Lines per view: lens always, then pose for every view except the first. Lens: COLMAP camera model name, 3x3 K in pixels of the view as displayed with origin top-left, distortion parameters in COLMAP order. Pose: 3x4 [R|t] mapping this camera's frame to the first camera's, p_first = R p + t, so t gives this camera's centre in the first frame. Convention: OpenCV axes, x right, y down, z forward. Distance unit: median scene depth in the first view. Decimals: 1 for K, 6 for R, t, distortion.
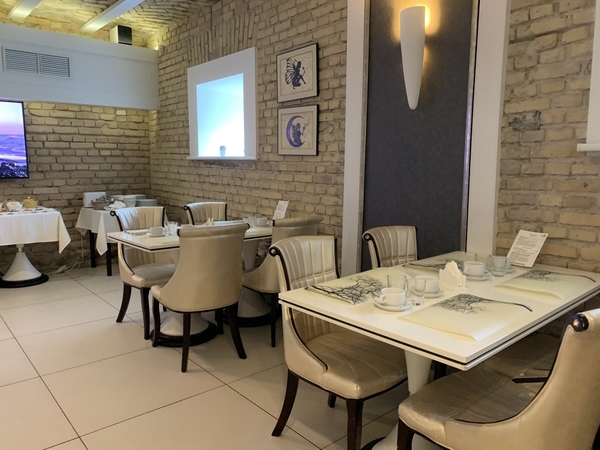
lens RADIAL K [[458.5, 0, 301.8], [0, 458.5, 224.0], [0, 0, 1]] dist [-0.004164, 0.006993]
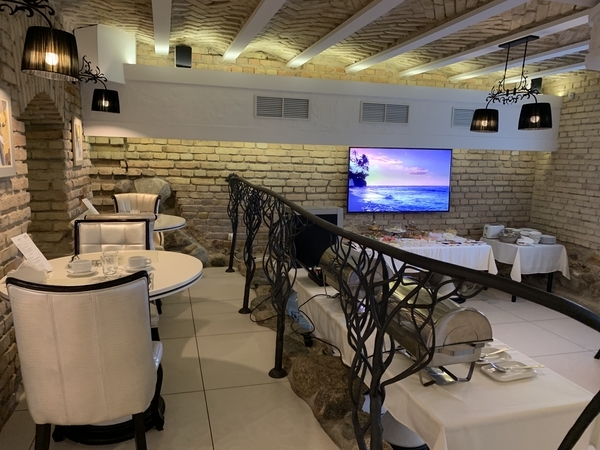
lens RADIAL K [[458.5, 0, 297.6], [0, 458.5, 228.0], [0, 0, 1]] dist [-0.004164, 0.006993]
pose [[0.898965, 0.082261, -0.430226, -0.406419], [-0.076471, 0.996597, 0.030765, -0.060638], [0.431293, 0.005243, 0.902197, -0.245918]]
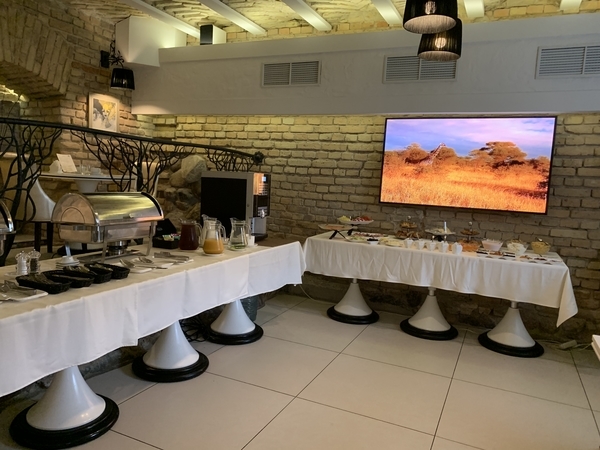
lens RADIAL K [[458.5, 0, 302.3], [0, 458.5, 222.4], [0, 0, 1]] dist [-0.004164, 0.006993]
pose [[0.406318, 0.105006, -0.907678, -0.064843], [-0.170127, 0.984698, 0.037759, -0.044979], [0.897754, 0.139078, 0.417965, 0.301184]]
